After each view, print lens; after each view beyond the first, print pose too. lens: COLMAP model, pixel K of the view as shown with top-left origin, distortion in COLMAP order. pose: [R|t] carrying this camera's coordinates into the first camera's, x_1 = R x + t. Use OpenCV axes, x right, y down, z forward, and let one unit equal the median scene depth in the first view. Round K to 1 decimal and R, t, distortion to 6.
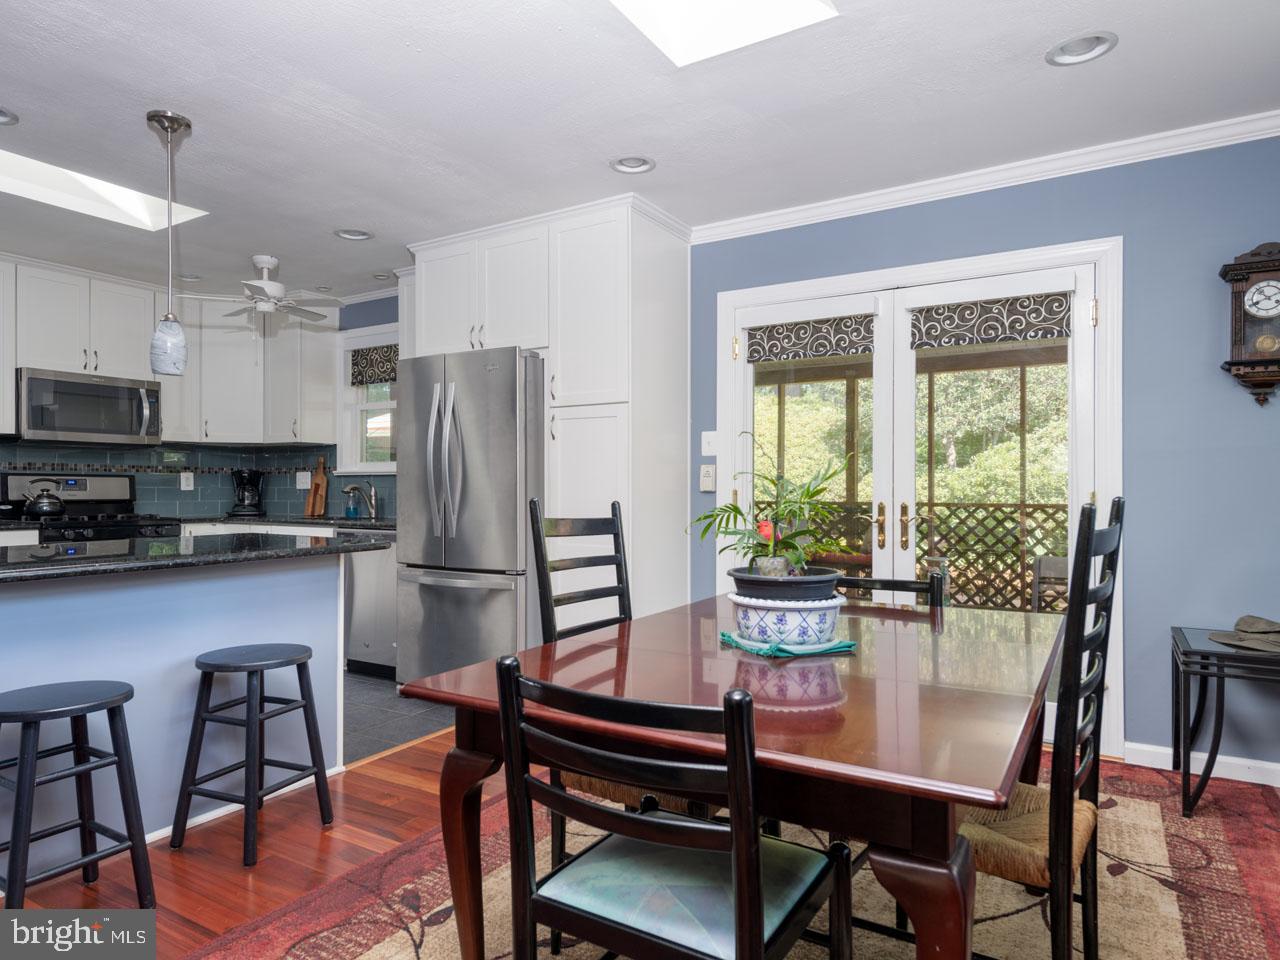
lens RADIAL K [[758.8, 0, 643.7], [0, 758.8, 483.8], [0, 0, 1]] dist [0.007453, -0.001303]
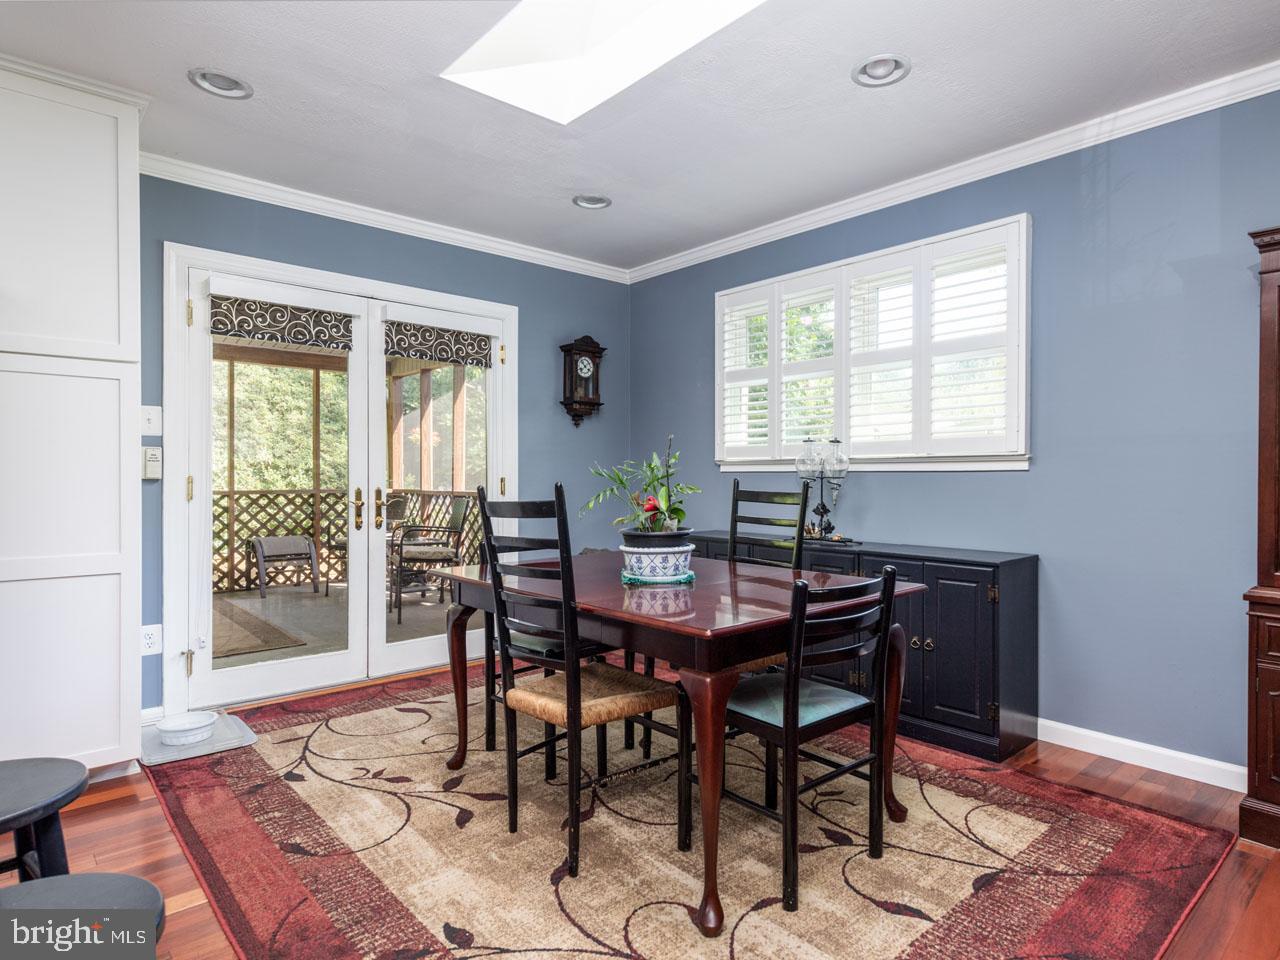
lens RADIAL K [[713.3, 0, 647.5], [0, 713.3, 476.2], [0, 0, 1]] dist [-0.025656, -0.002774]
pose [[0.292889, 0.000651, 0.956146, -0.549098], [-0.003924, 0.999992, 0.000521, 0.005008], [-0.956138, -0.003904, 0.292889, 0.297272]]
